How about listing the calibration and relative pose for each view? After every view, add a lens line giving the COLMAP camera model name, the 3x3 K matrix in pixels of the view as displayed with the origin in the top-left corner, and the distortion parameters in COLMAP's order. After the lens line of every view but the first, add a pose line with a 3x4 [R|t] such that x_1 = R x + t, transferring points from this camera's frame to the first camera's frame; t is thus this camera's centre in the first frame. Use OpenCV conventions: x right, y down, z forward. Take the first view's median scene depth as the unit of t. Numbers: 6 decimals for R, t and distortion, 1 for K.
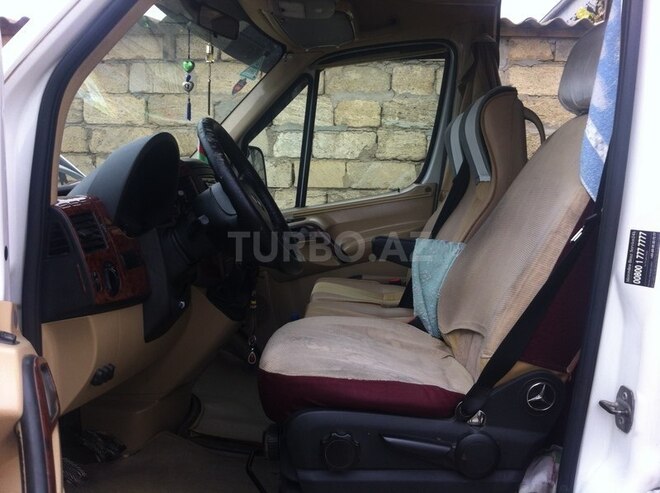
lens RADIAL K [[608.8, 0, 344.9], [0, 608.8, 246.8], [0, 0, 1]] dist [0.110021, -0.402442]
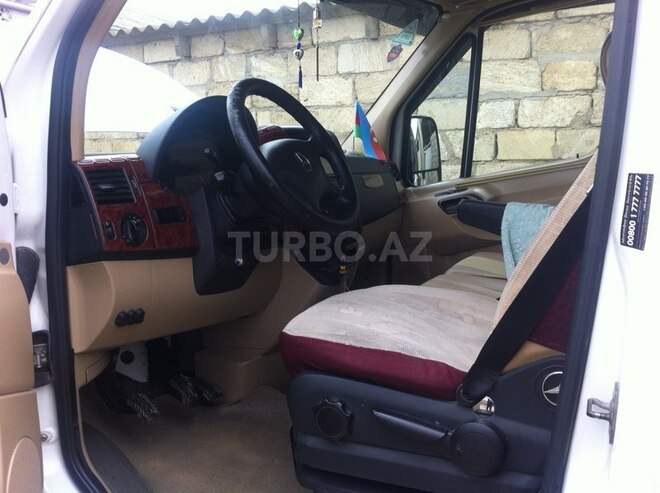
lens RADIAL K [[608.8, 0, 344.9], [0, 608.8, 246.8], [0, 0, 1]] dist [0.110021, -0.402442]
pose [[0.908984, 0.031498, -0.415639, 0.246712], [-0.019418, 0.999258, 0.033259, 0.022912], [0.416378, -0.022161, 0.908921, 0.098310]]
